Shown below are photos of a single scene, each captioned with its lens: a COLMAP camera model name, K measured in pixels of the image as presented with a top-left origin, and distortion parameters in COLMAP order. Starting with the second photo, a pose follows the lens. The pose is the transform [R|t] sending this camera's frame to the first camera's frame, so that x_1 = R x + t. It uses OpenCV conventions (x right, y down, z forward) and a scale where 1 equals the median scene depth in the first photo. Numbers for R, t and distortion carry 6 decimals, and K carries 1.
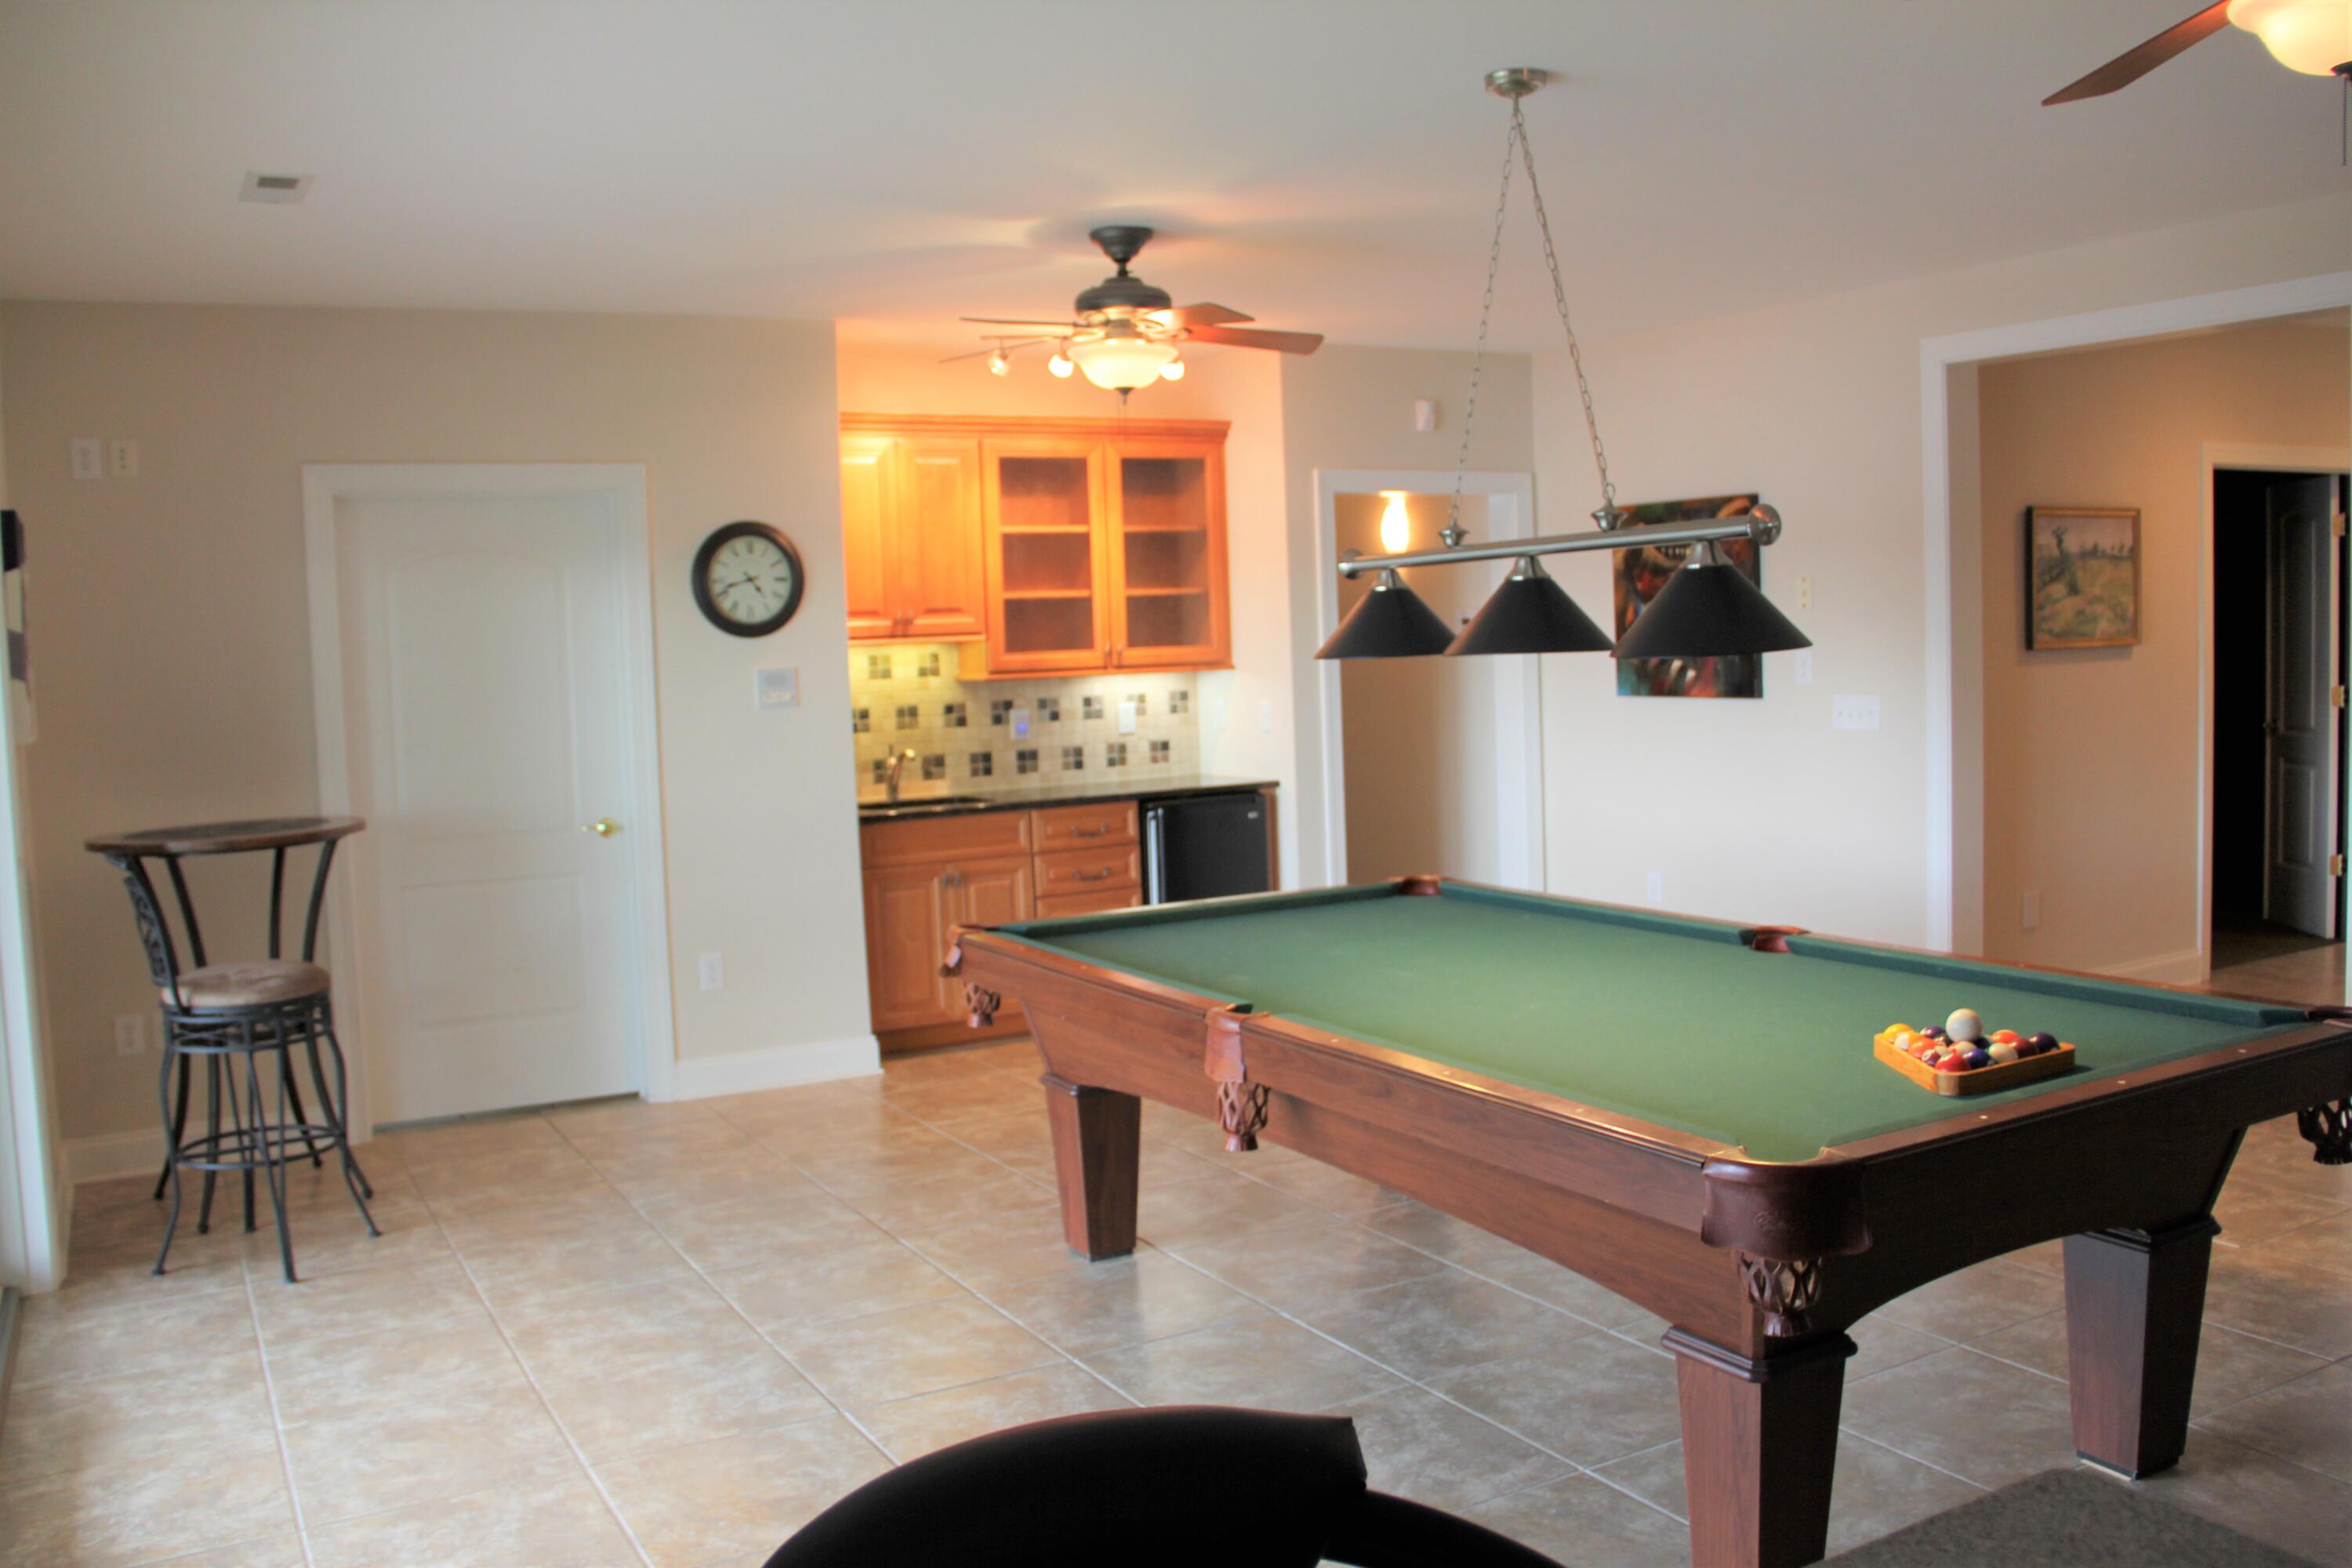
lens RADIAL K [[1965.7, 0, 1151.8], [0, 1965.7, 794.1], [0, 0, 1]] dist [-0.174385, 0.141546]
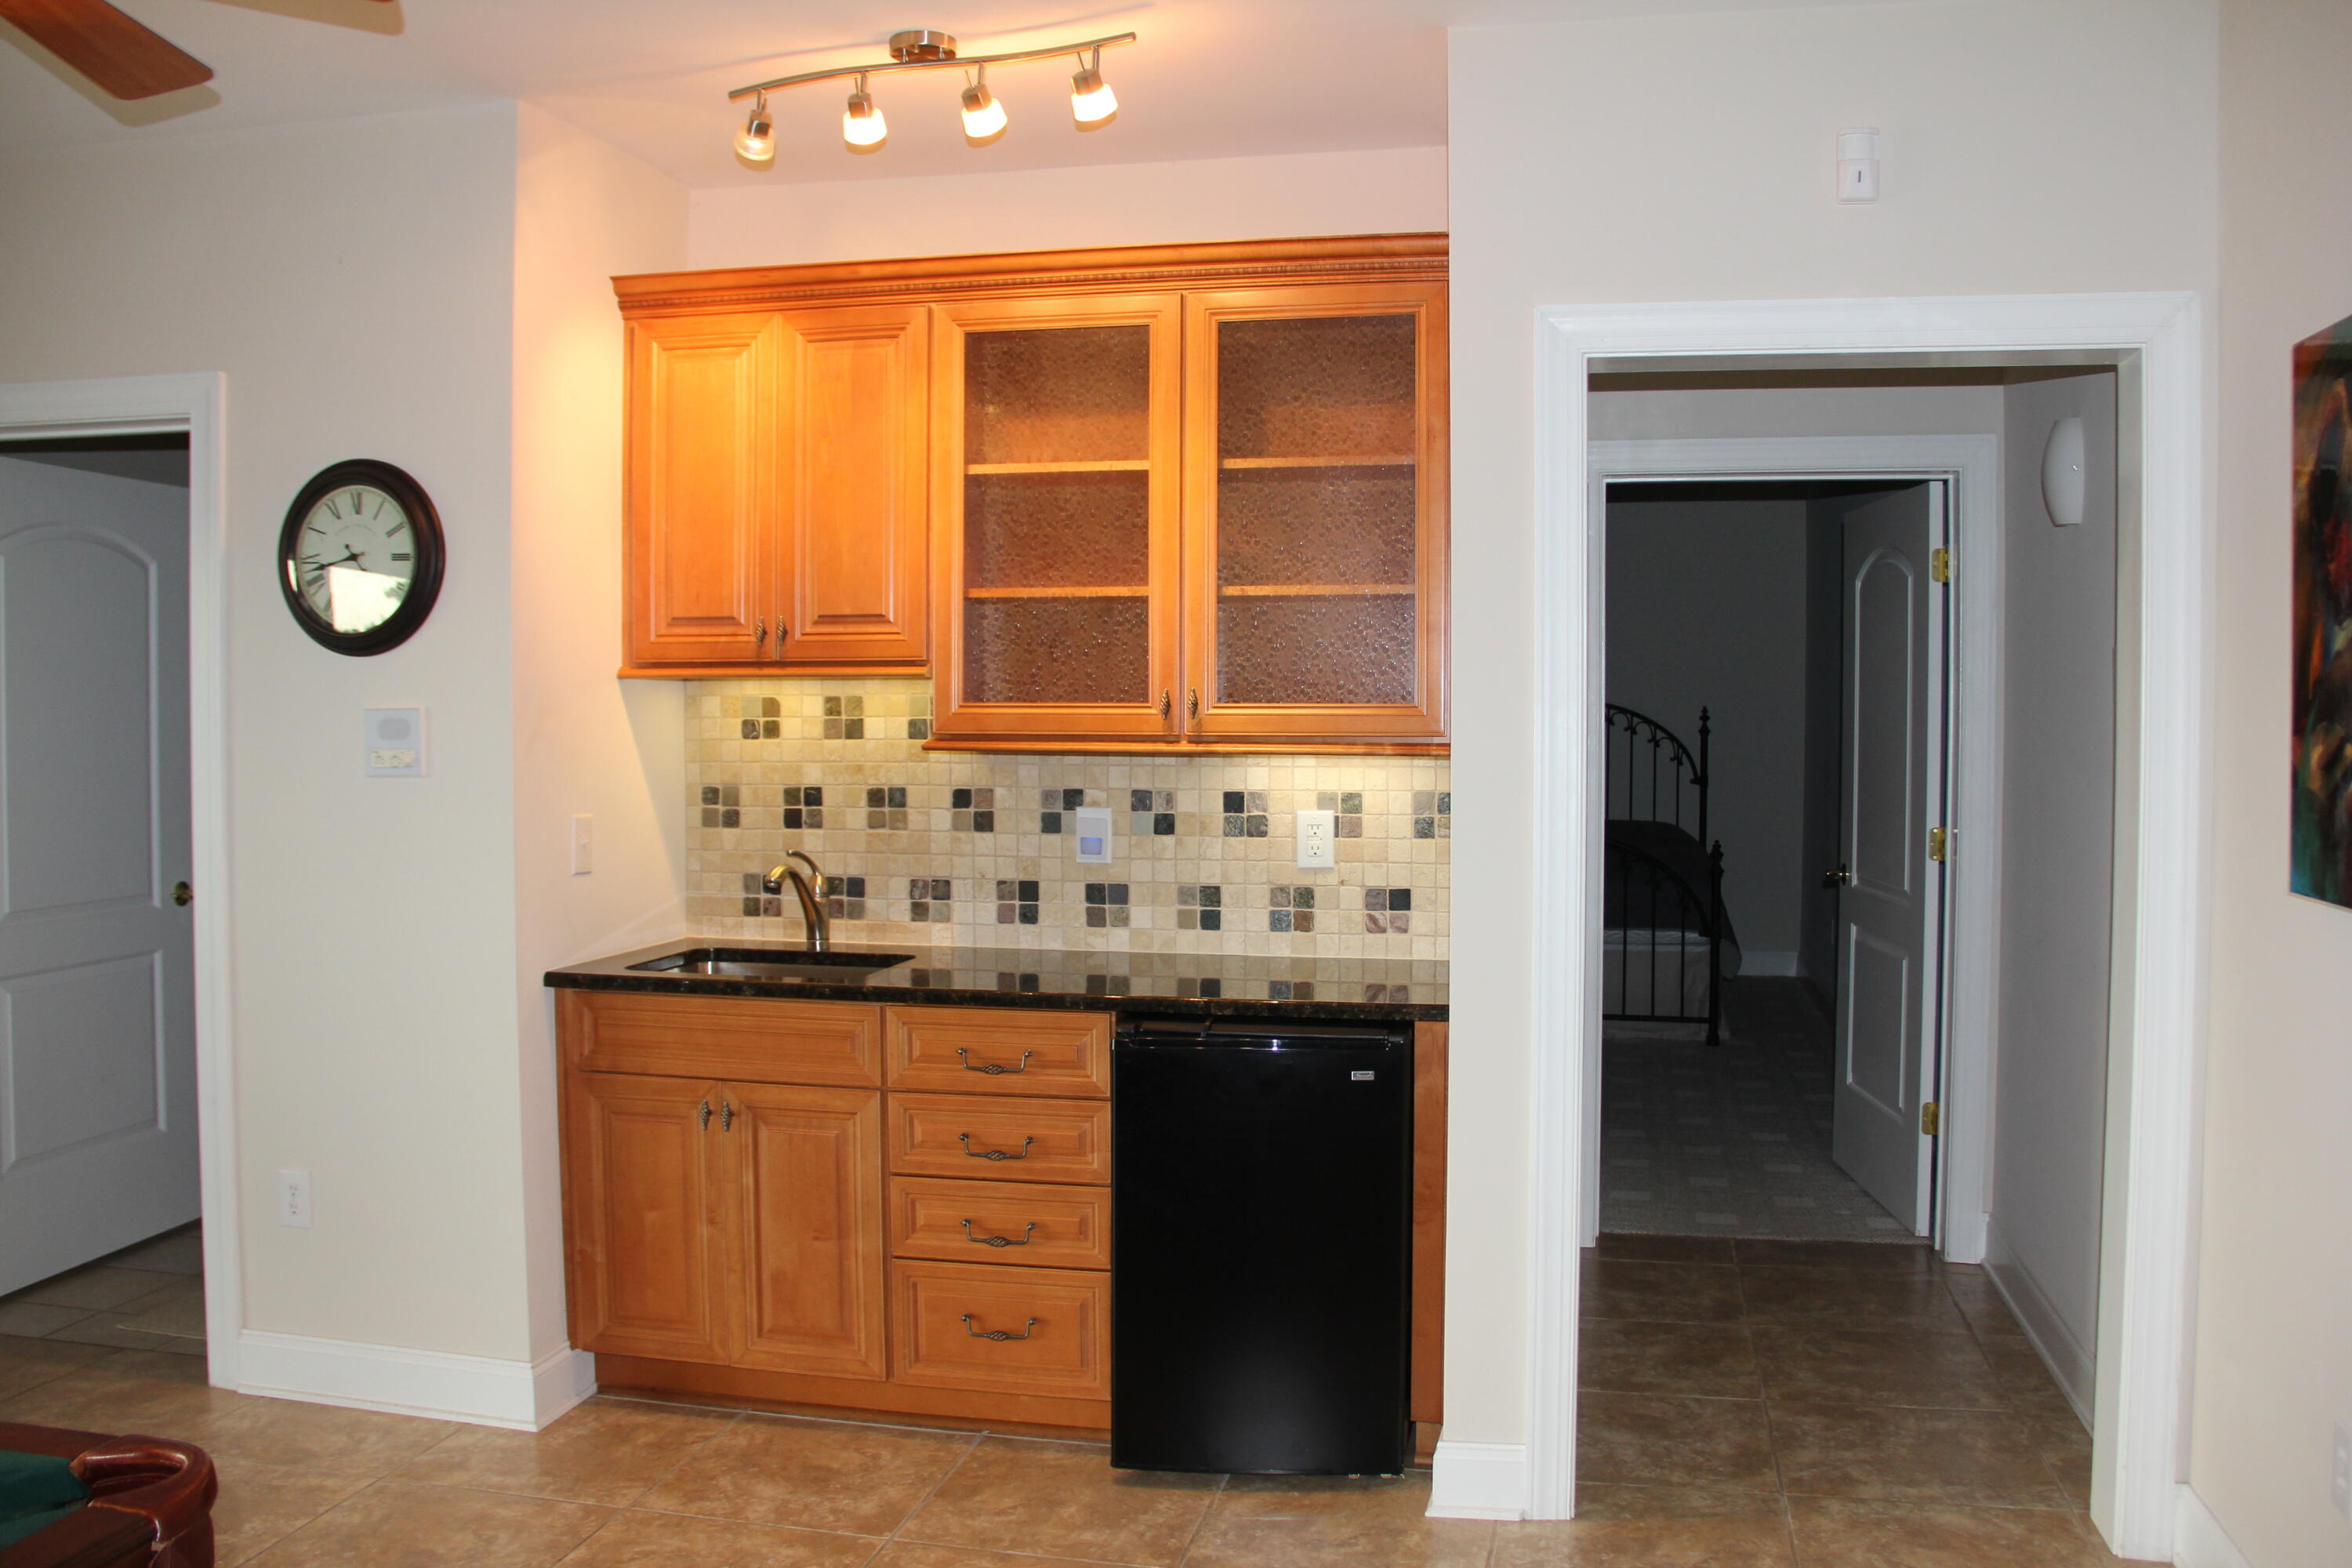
lens RADIAL K [[1978.3, 0, 1162.1], [0, 1978.3, 774.9], [0, 0, 1]] dist [-0.183796, 0.168347]
pose [[0.752303, 0.062093, -0.655884, 0.311005], [-0.081532, 0.996670, 0.000838, -0.055449], [0.653752, 0.052845, 0.754861, 0.617236]]
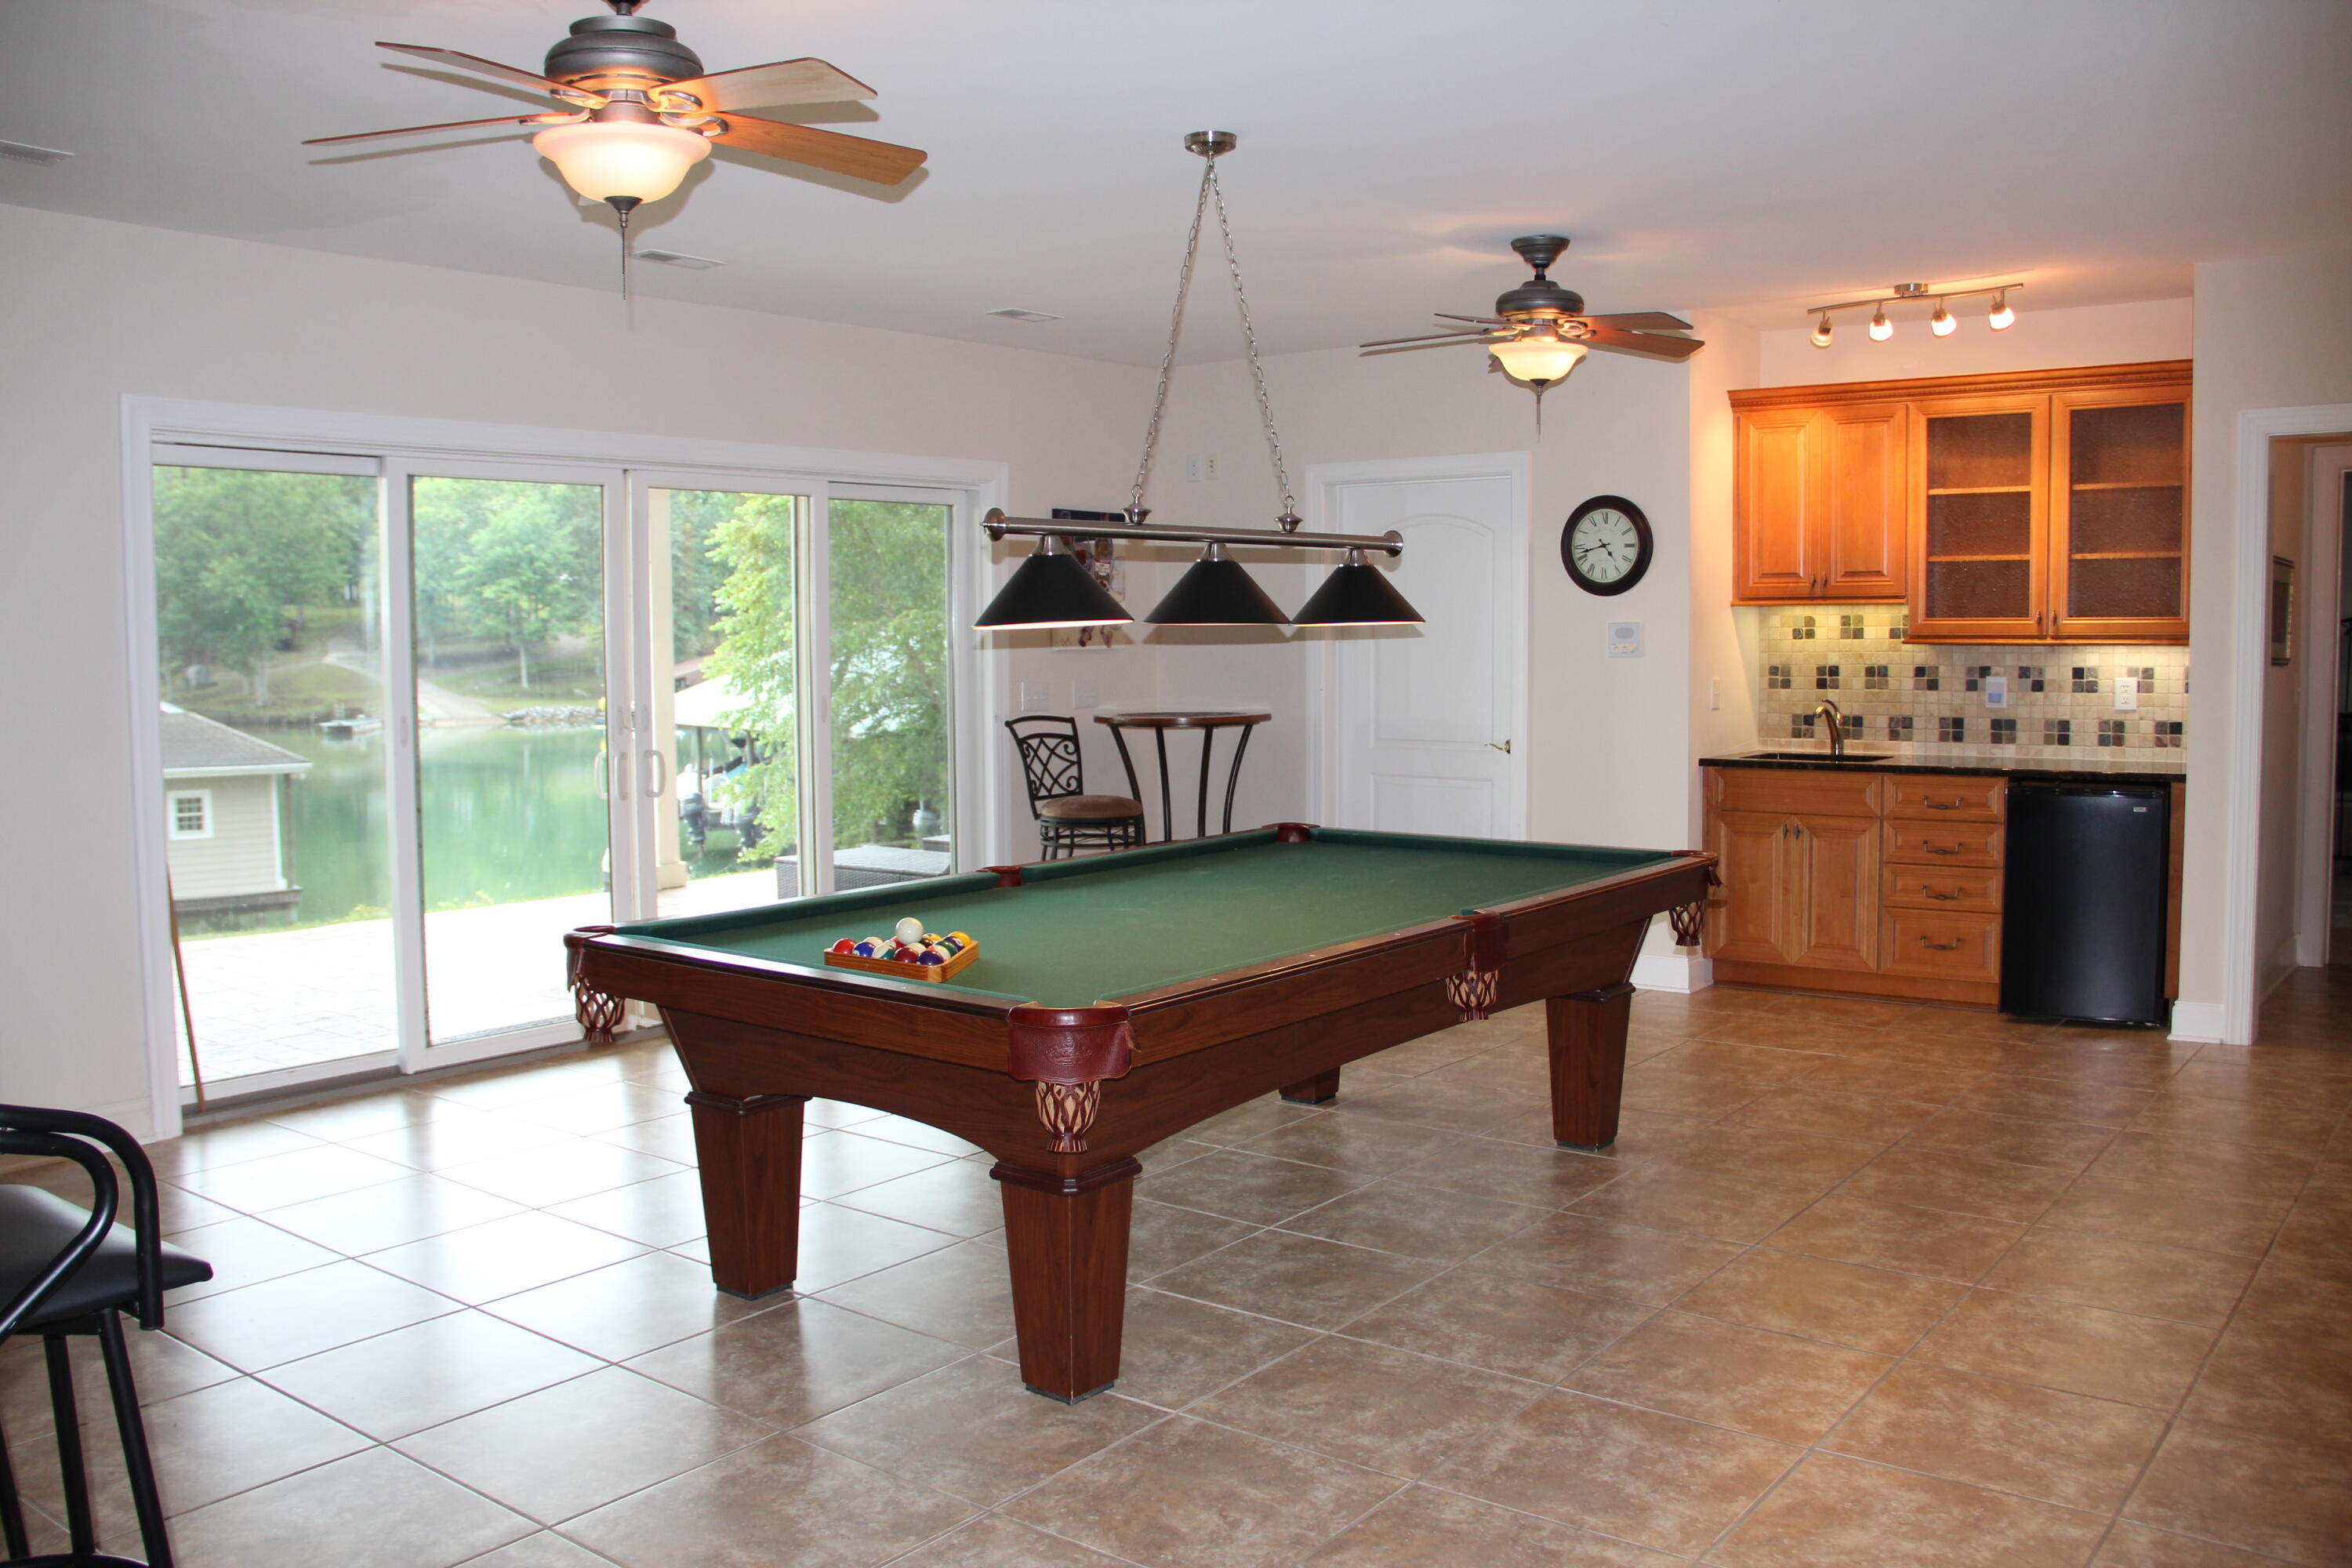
lens RADIAL K [[1965.7, 0, 1151.8], [0, 1965.7, 794.1], [0, 0, 1]] dist [-0.174385, 0.141546]
pose [[0.401049, 0.107500, -0.909727, 0.645676], [-0.075579, 0.993588, 0.084091, -0.033988], [0.912934, 0.035032, 0.406602, 0.244277]]
